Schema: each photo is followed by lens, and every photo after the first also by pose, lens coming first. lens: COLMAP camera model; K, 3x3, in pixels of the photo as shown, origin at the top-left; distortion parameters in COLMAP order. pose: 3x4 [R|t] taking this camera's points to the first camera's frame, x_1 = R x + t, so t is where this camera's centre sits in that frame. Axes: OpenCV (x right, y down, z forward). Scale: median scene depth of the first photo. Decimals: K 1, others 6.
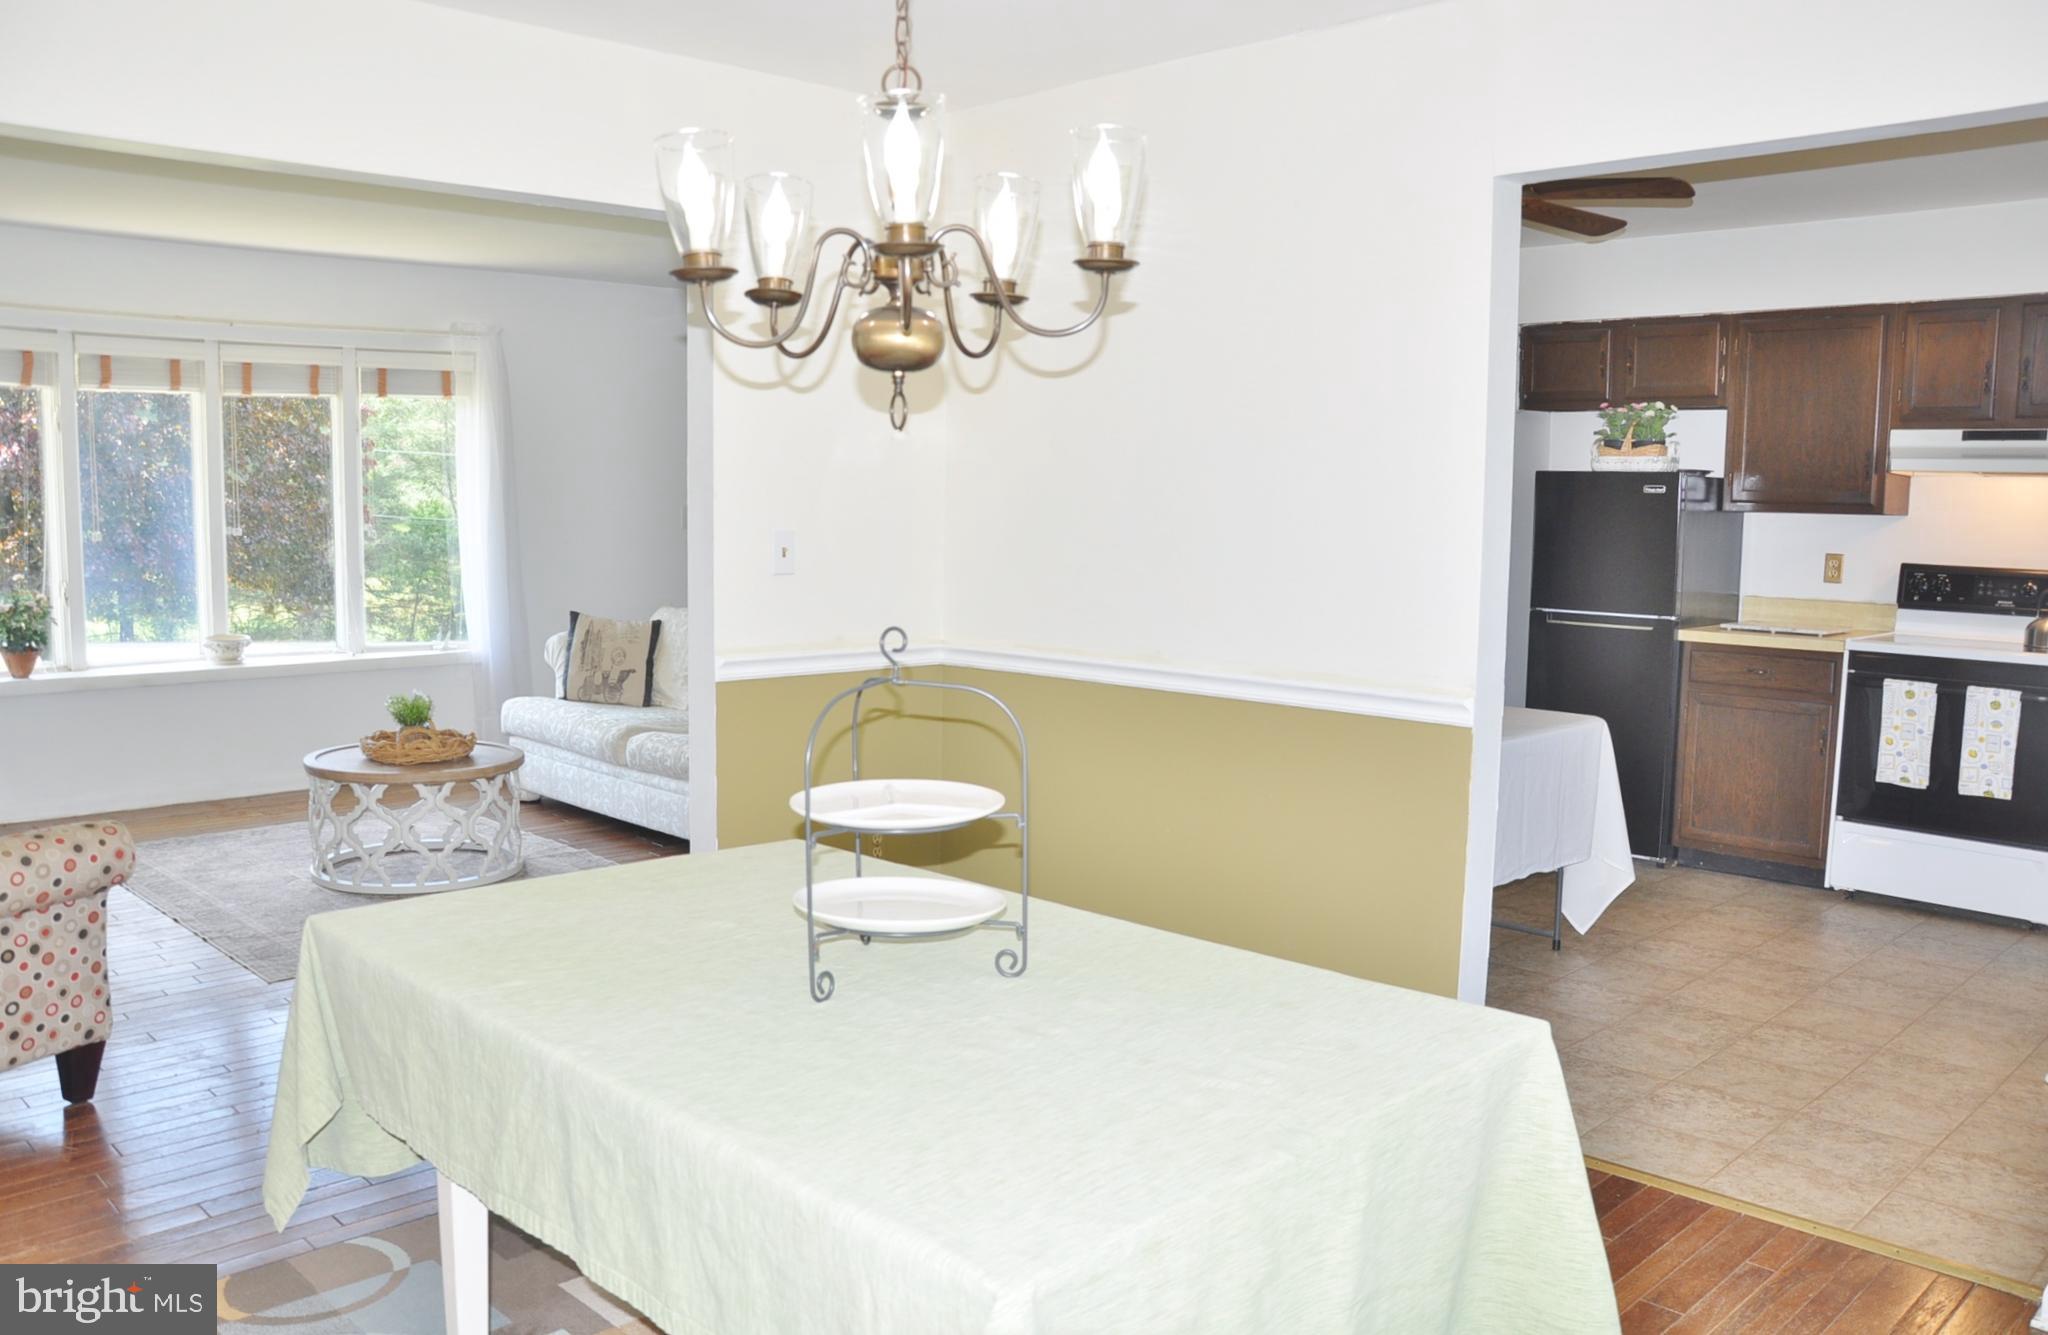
lens RADIAL K [[1635.1, 0, 1024.0], [0, 1635.1, 667.5], [0, 0, 1]] dist [-0.154441, 0.130581]
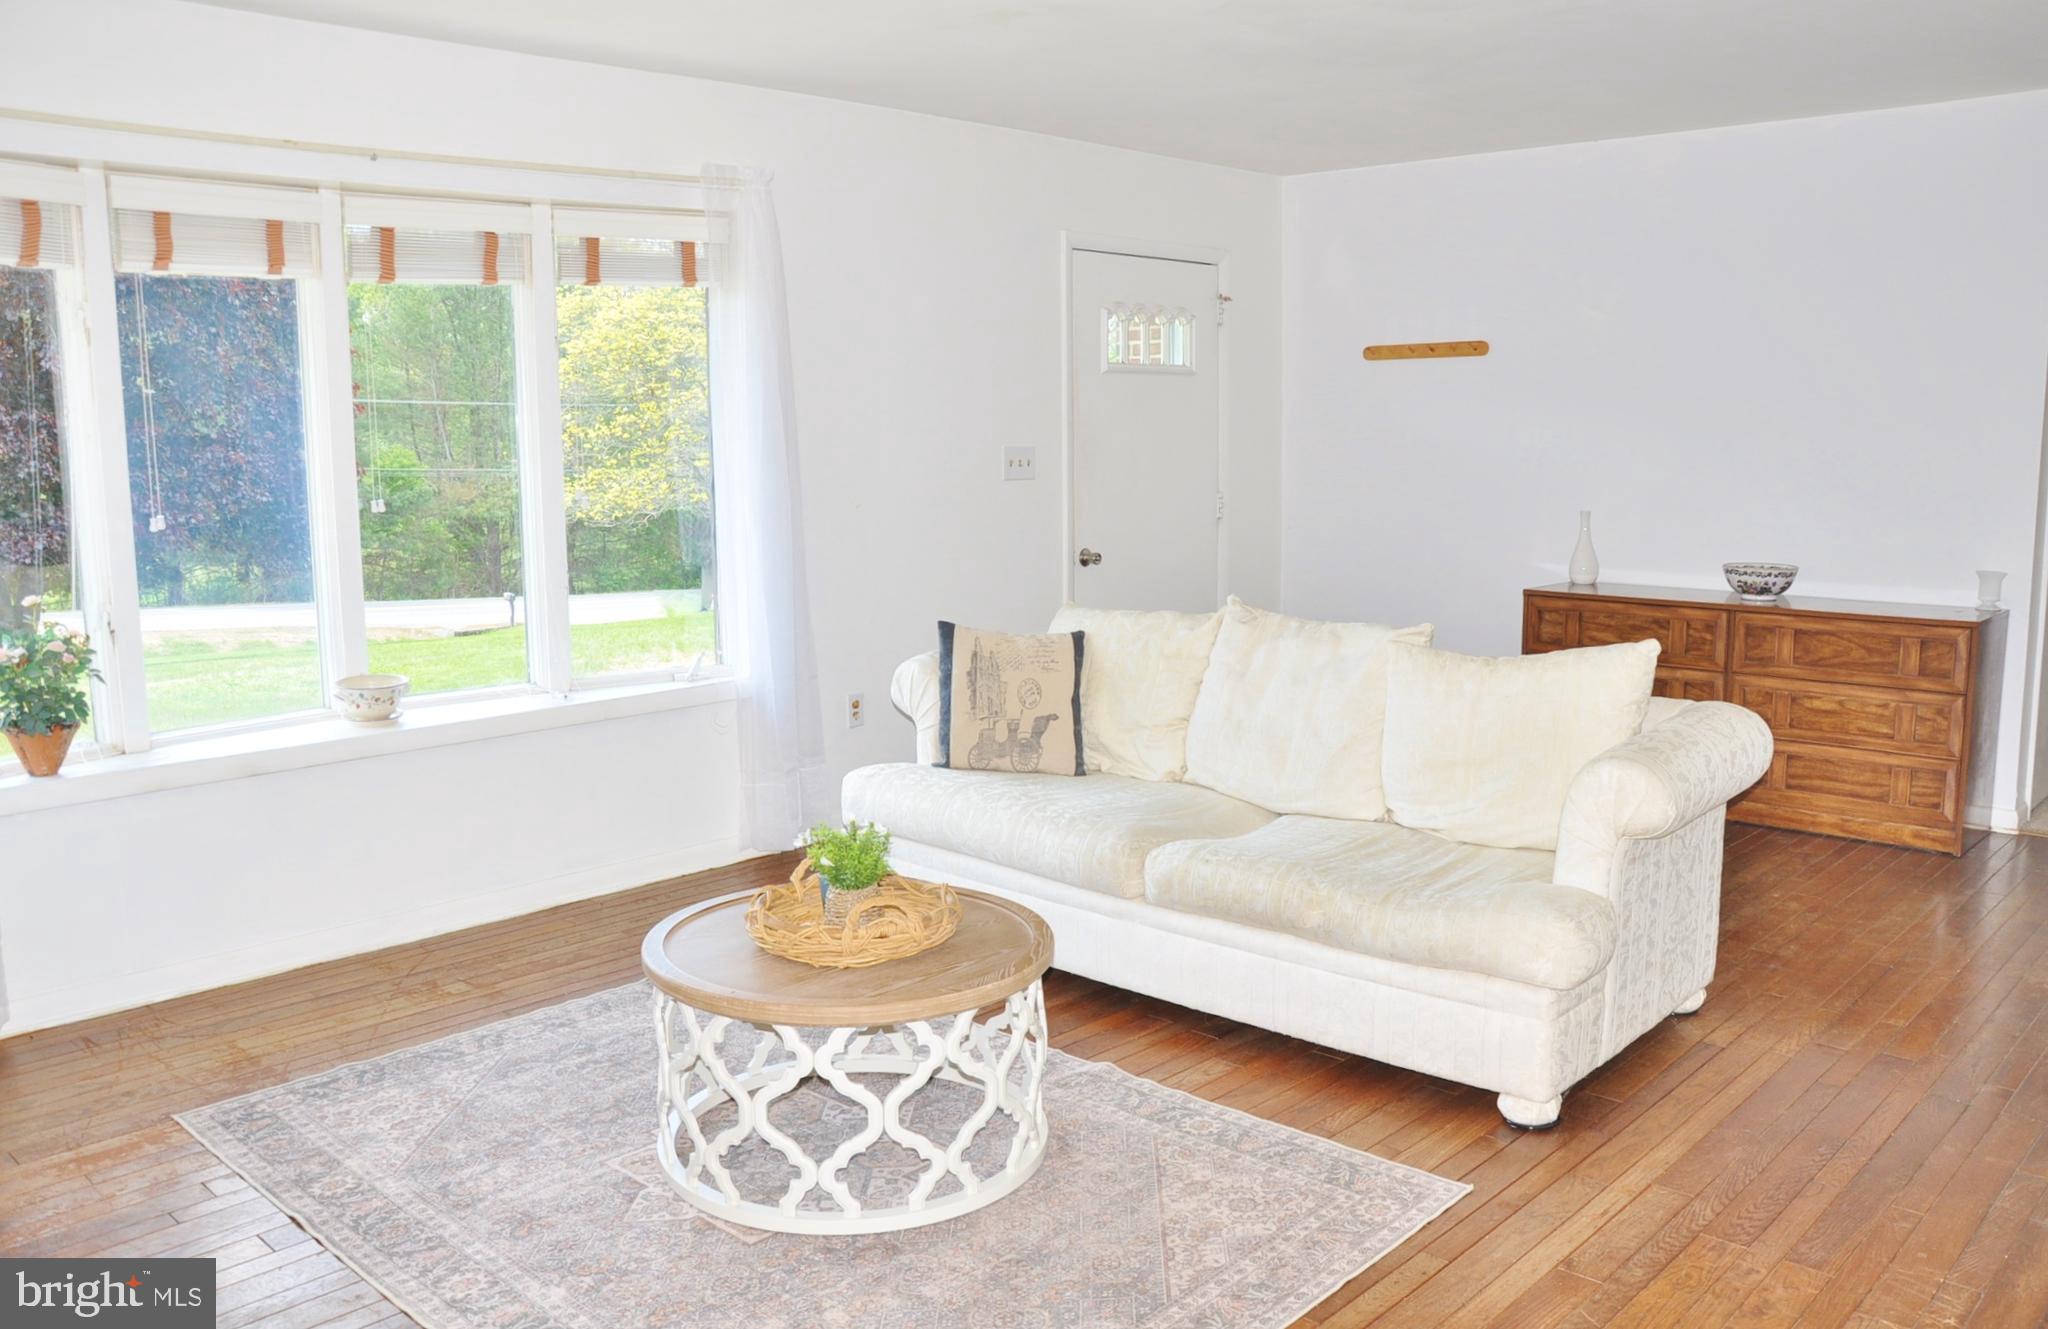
lens RADIAL K [[1635.1, 0, 1024.0], [0, 1635.1, 664.5], [0, 0, 1]] dist [-0.154441, 0.130581]
pose [[0.999115, -0.028755, 0.030691, -0.272097], [0.027529, 0.998834, 0.039665, -0.043042], [-0.031796, -0.038785, 0.998742, 0.379705]]
